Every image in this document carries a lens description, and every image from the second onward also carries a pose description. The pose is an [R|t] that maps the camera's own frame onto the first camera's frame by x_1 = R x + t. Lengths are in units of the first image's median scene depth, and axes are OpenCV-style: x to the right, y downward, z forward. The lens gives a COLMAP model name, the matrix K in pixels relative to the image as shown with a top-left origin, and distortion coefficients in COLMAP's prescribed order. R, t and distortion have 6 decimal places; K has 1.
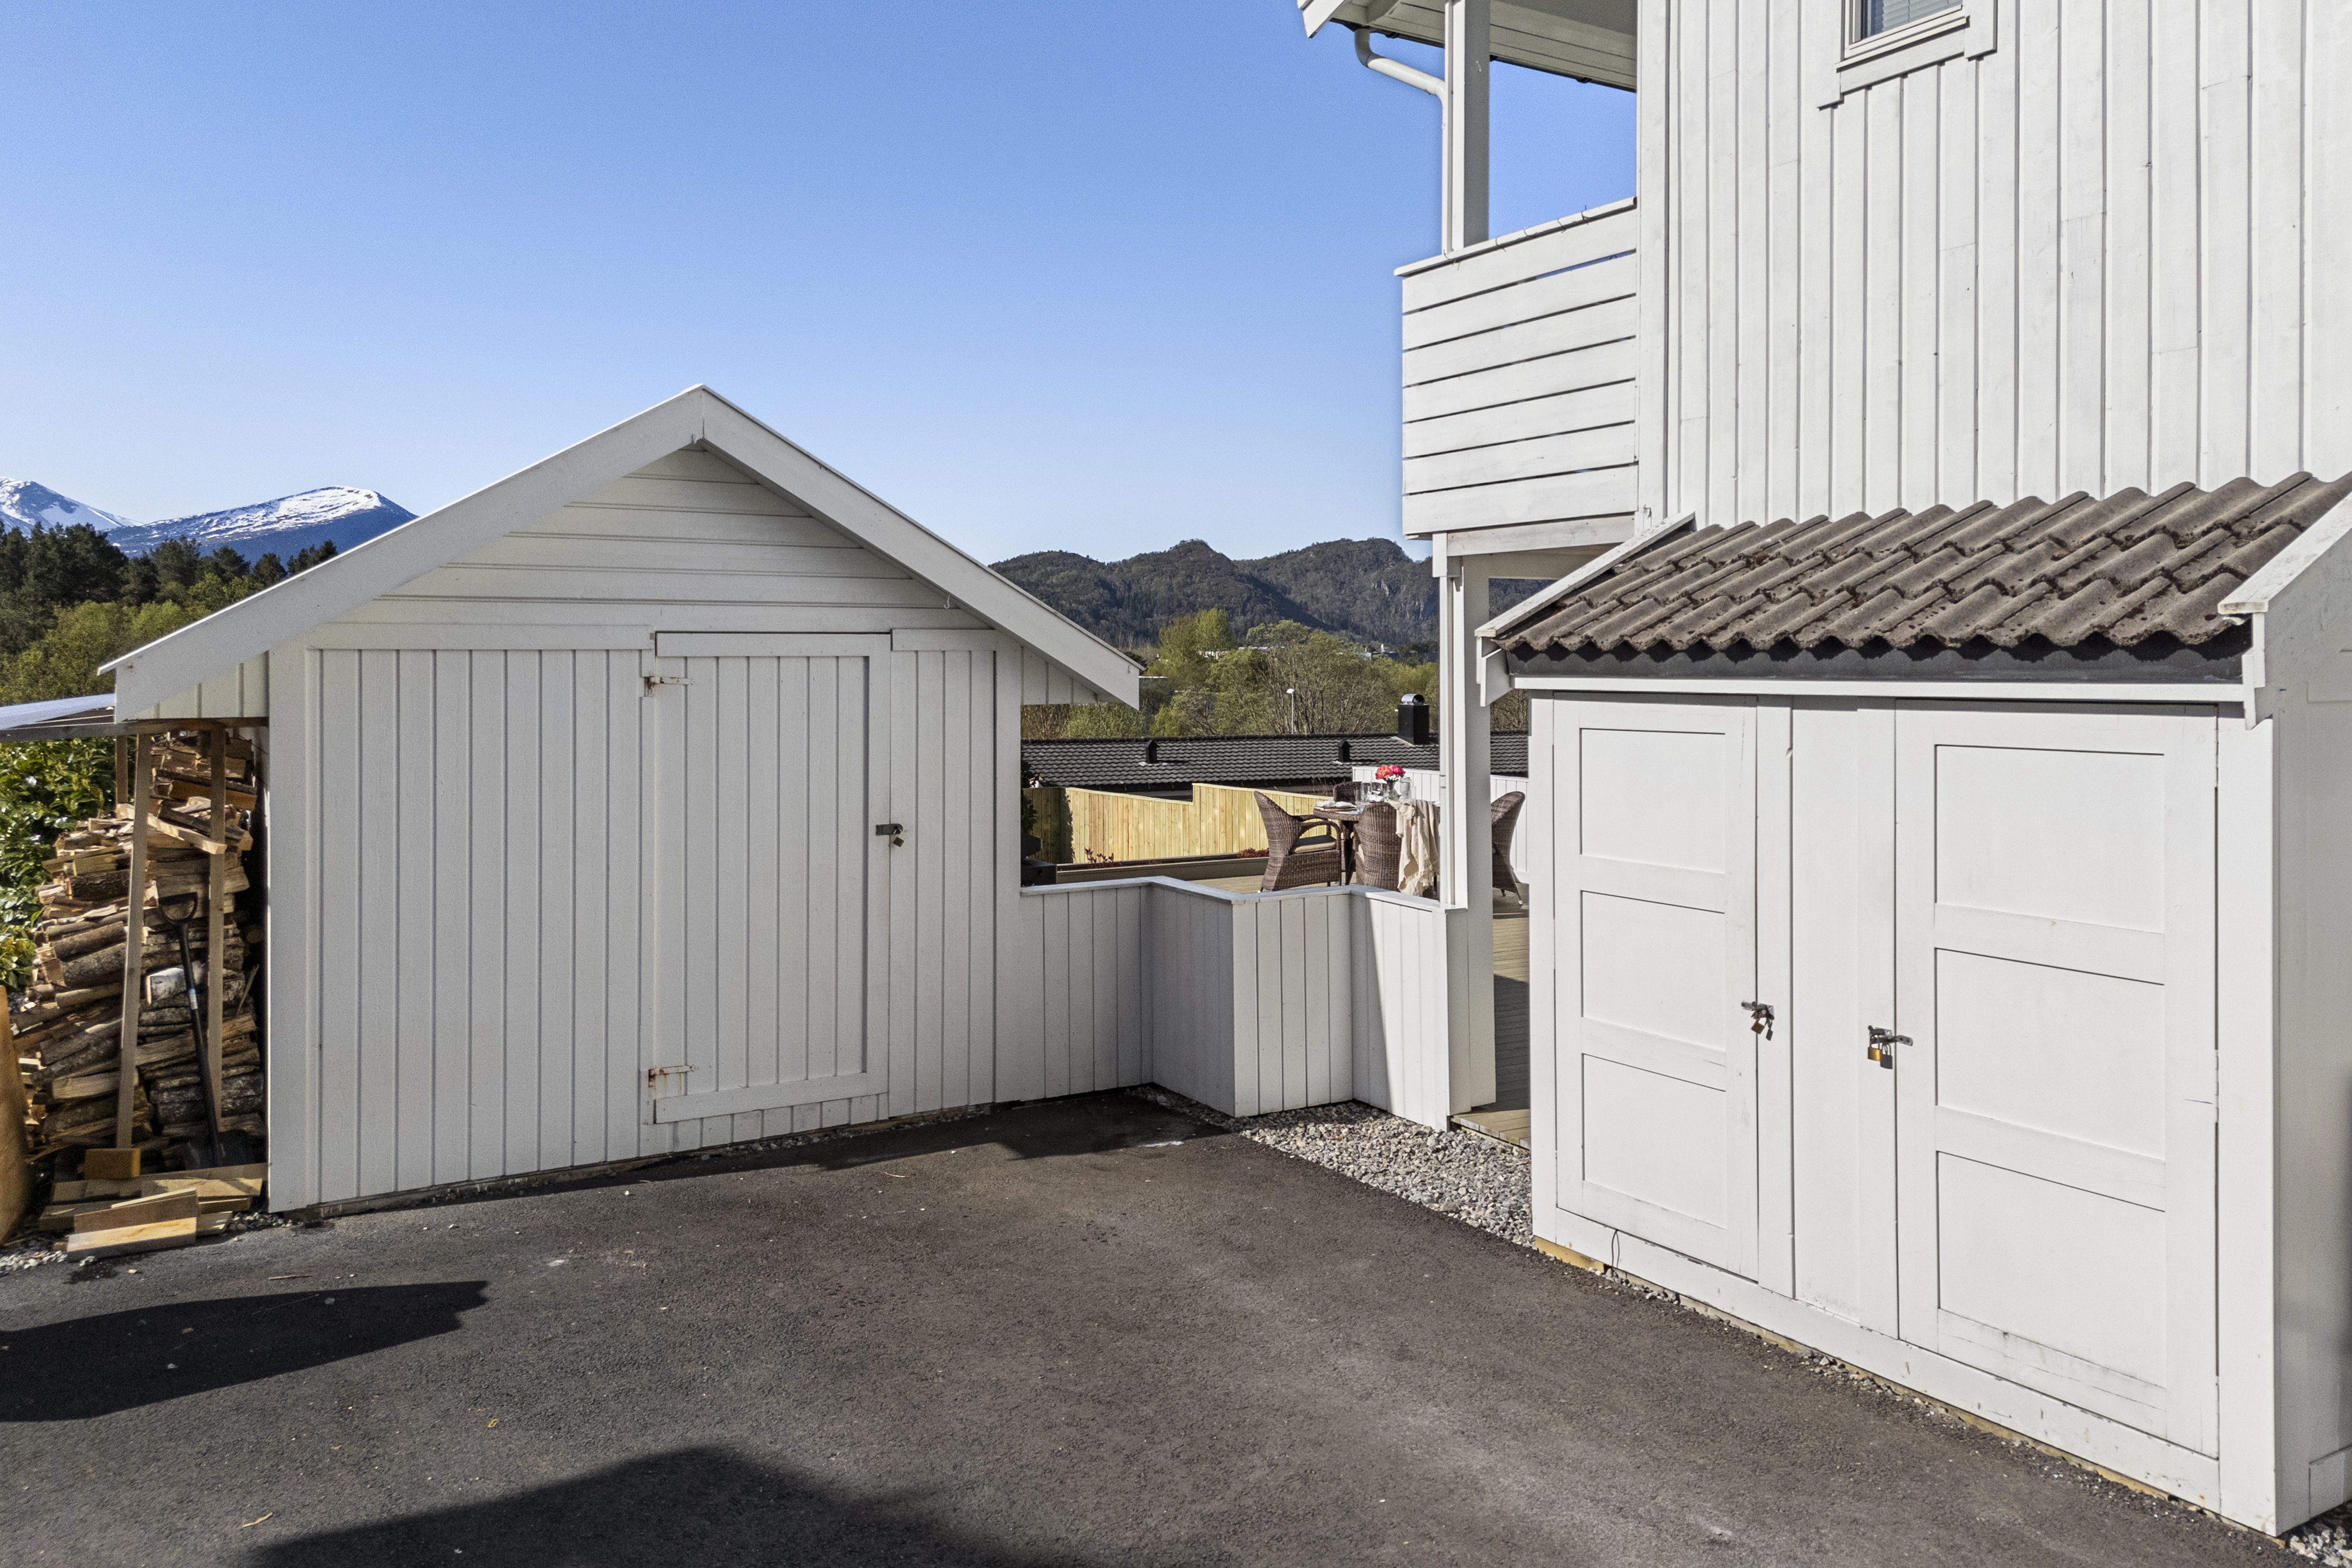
lens RADIAL K [[1637.2, 0, 1150.5], [0, 1637.2, 831.0], [0, 0, 1]] dist [0.074363, -0.079261]
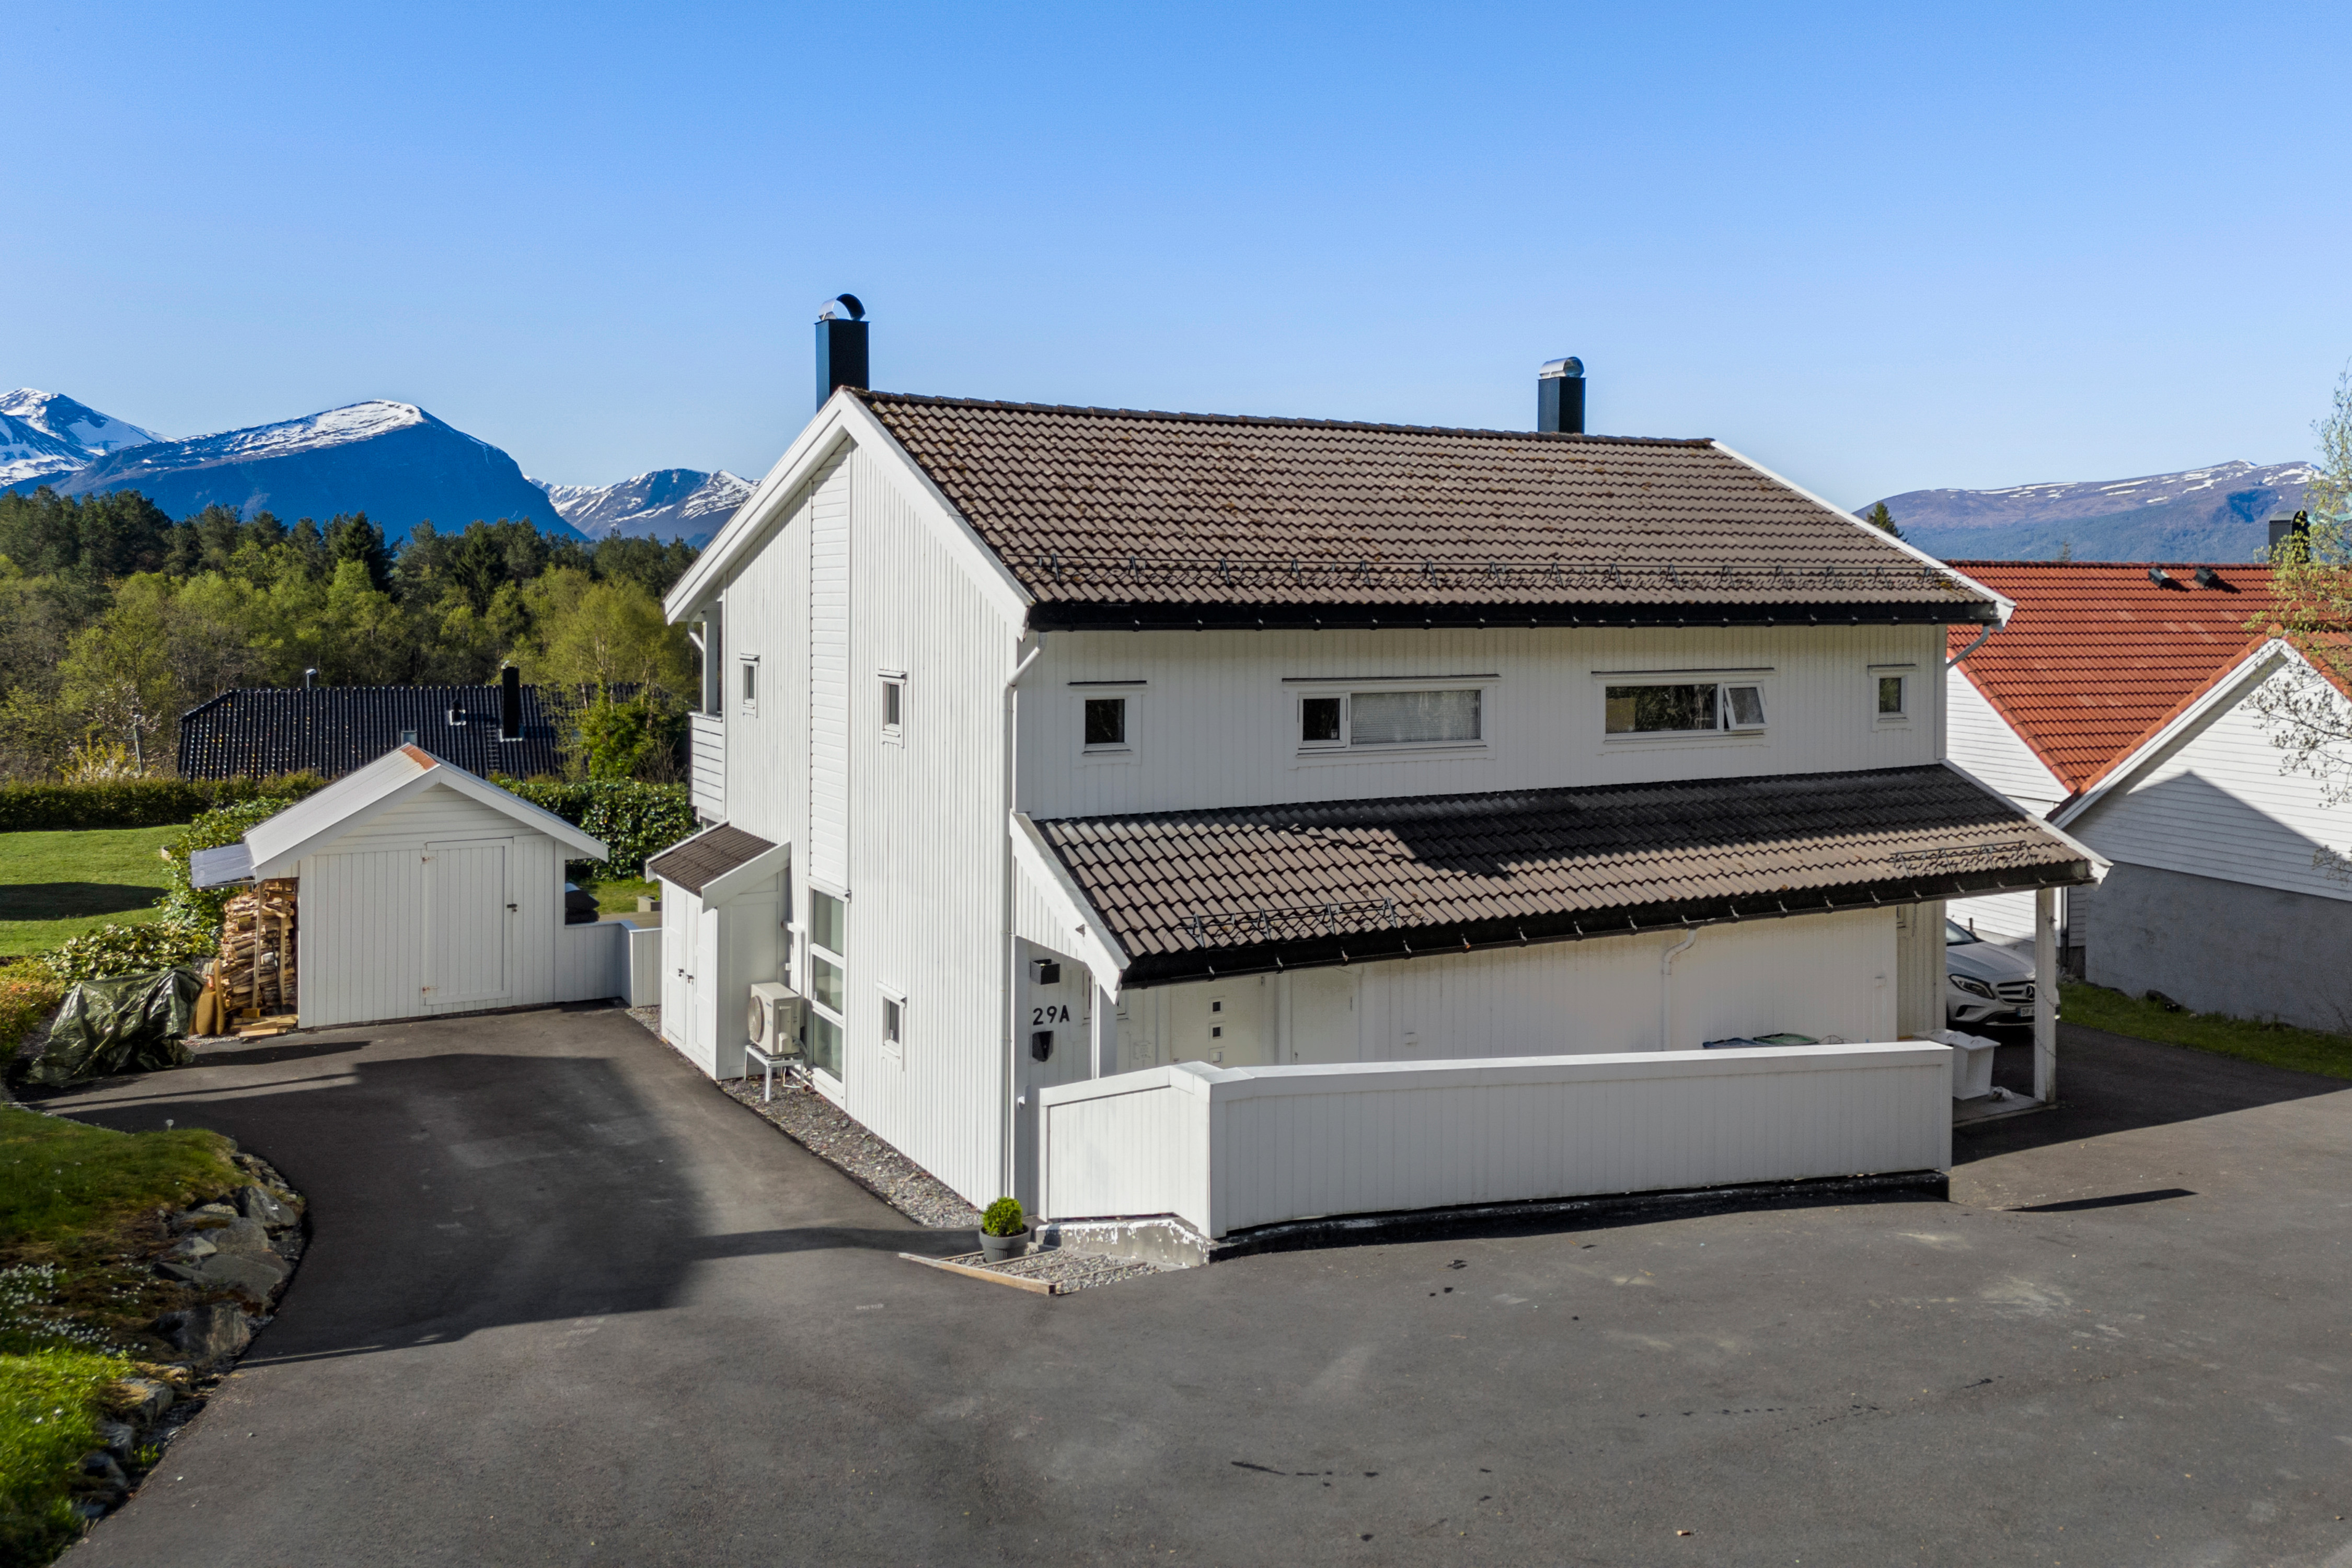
lens RADIAL K [[1764.0, 0, 1176.0], [0, 1764.0, 784.0], [0, 0, 1]] dist [0.082632, -0.076338]
pose [[0.999334, 0.009426, -0.035255, 1.101552], [-0.009158, 0.999928, 0.007755, -0.246897], [0.035325, -0.007427, 0.999348, -2.060243]]
